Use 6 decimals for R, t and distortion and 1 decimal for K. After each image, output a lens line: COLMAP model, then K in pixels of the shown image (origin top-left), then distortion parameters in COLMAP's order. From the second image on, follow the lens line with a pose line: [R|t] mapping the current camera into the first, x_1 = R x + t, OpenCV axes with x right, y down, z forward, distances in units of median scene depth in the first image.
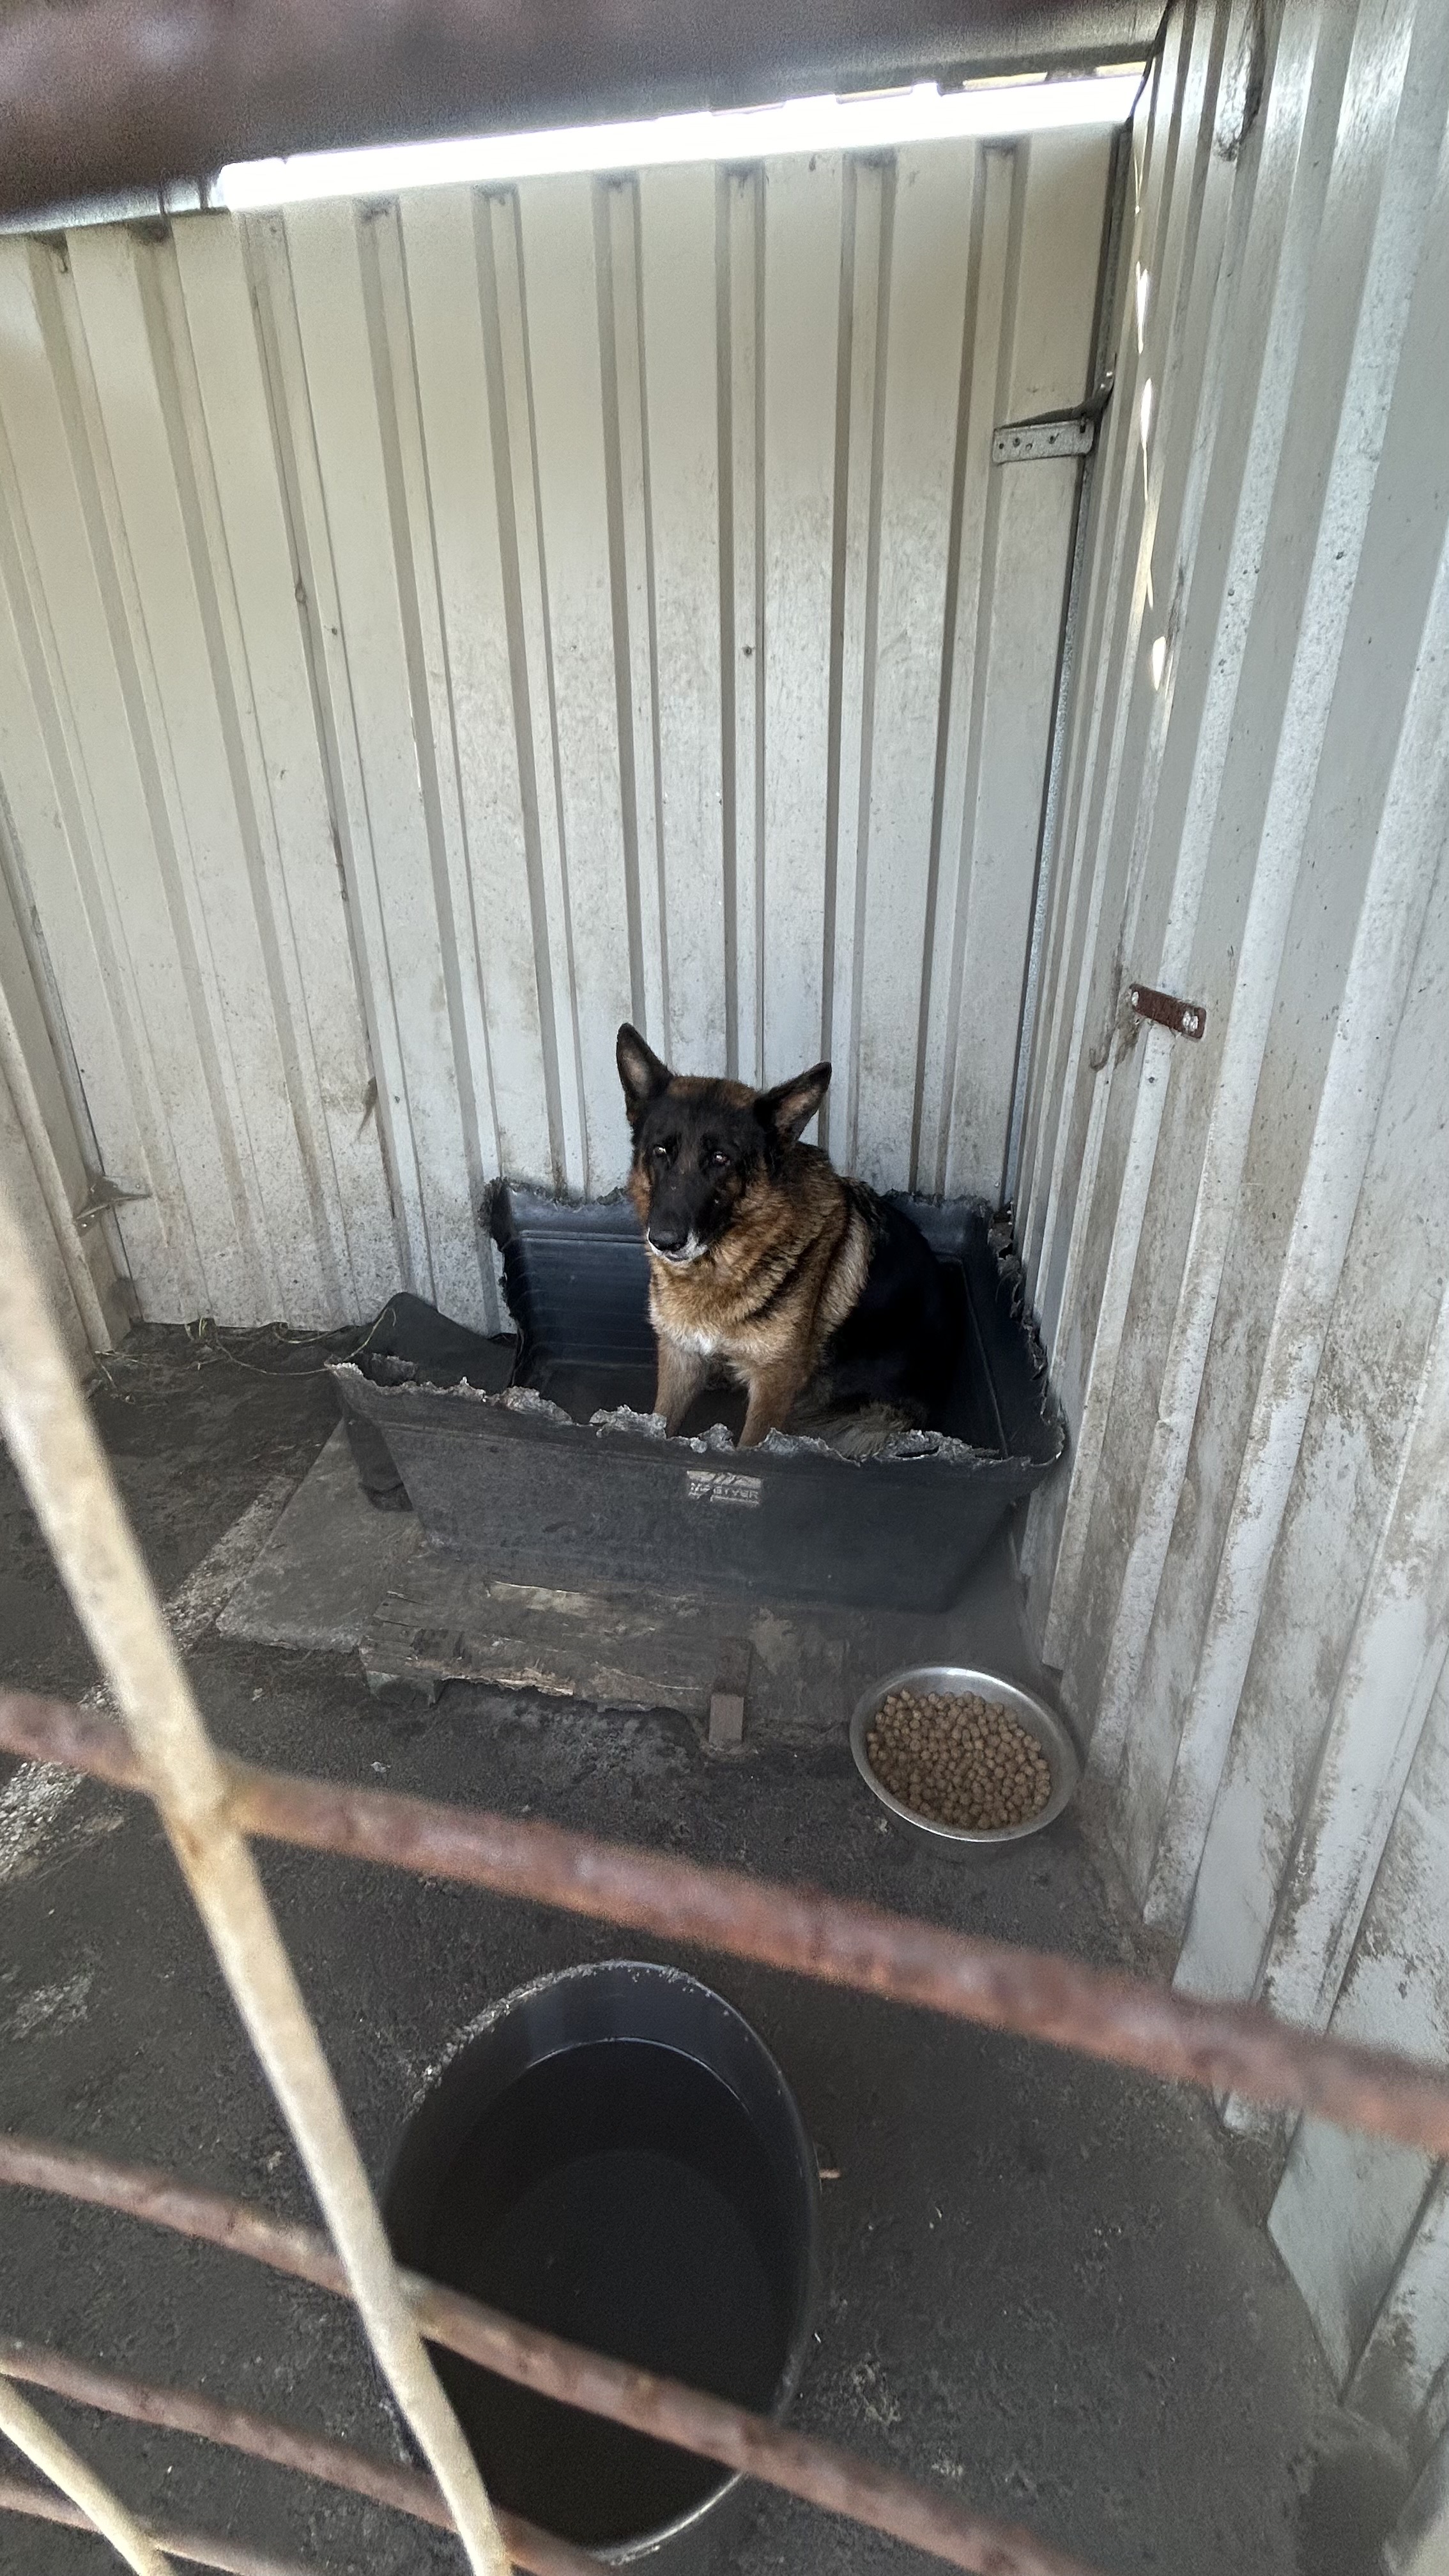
lens RADIAL K [[1070.8, 0, 712.6], [0, 1070.8, 1288.6], [0, 0, 1]] dist [-0.001480, -0.000823]
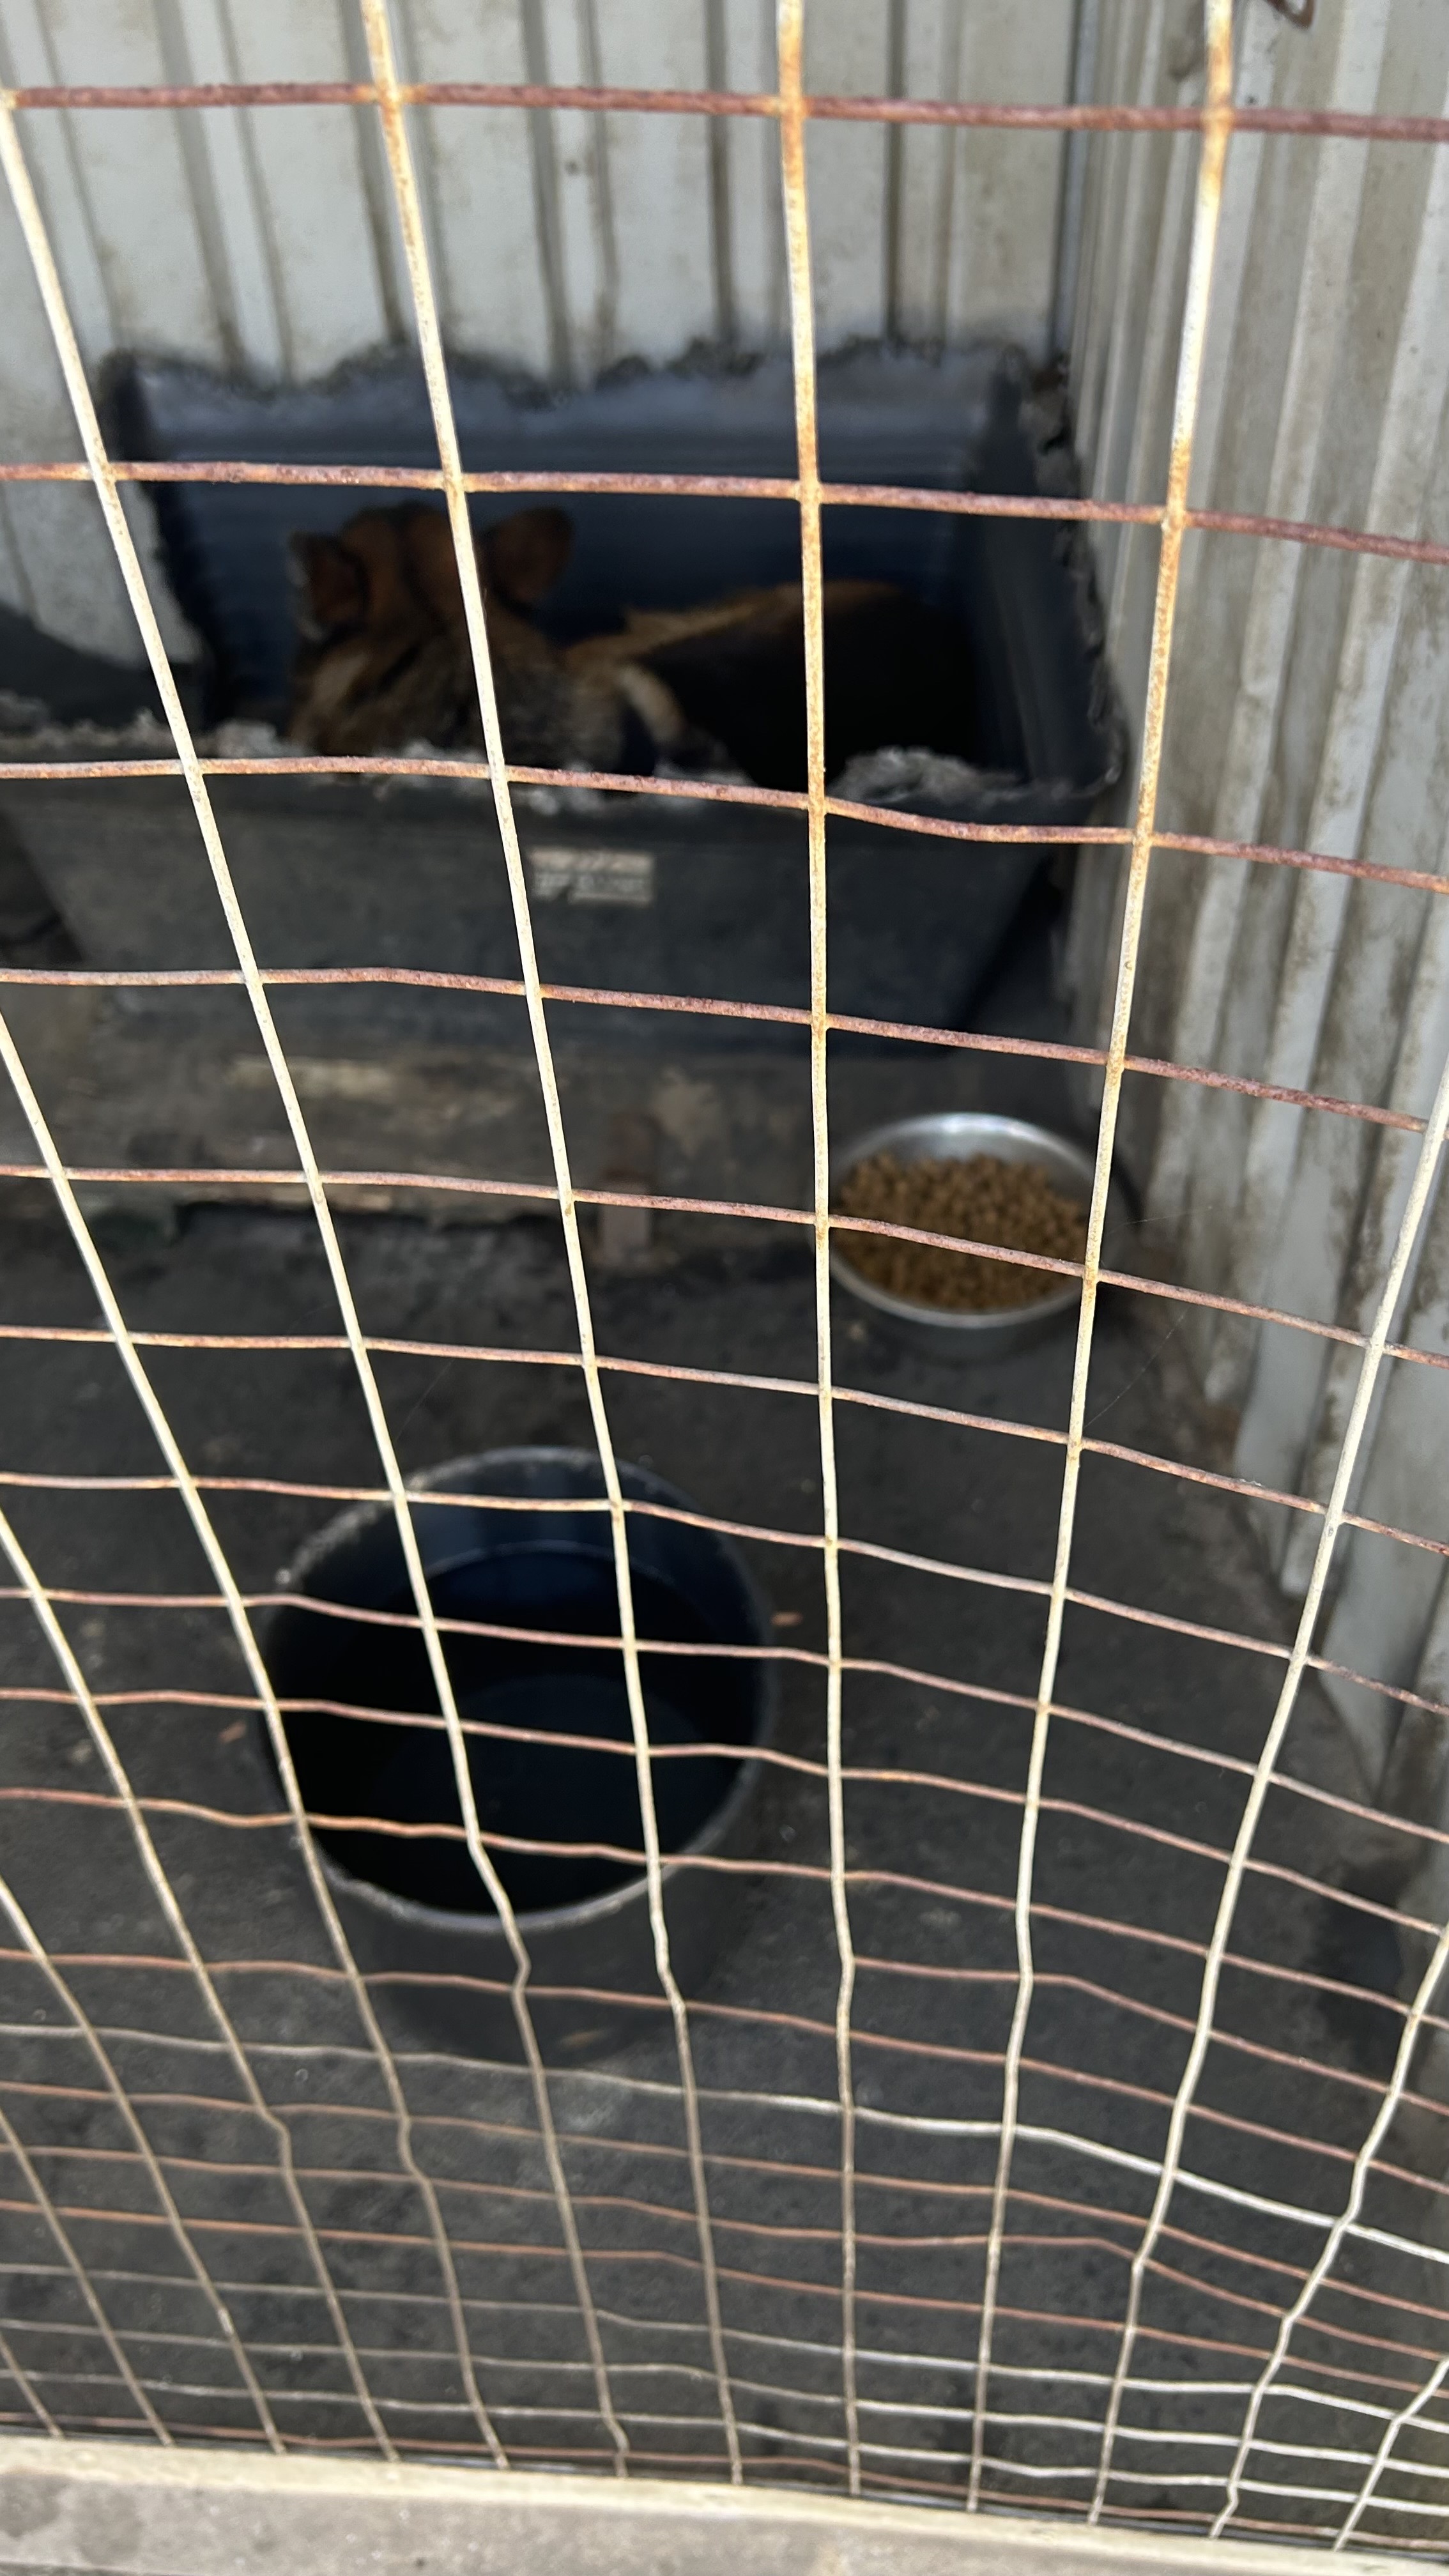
lens RADIAL K [[2007.8, 0, 727.3], [0, 2007.8, 1294.4], [0, 0, 1]] dist [0.040826, -0.054489]
pose [[0.994024, -0.086747, 0.066263, -0.009527], [0.059479, 0.939420, 0.337568, 0.023849], [-0.091531, -0.331610, 0.938966, -0.186501]]
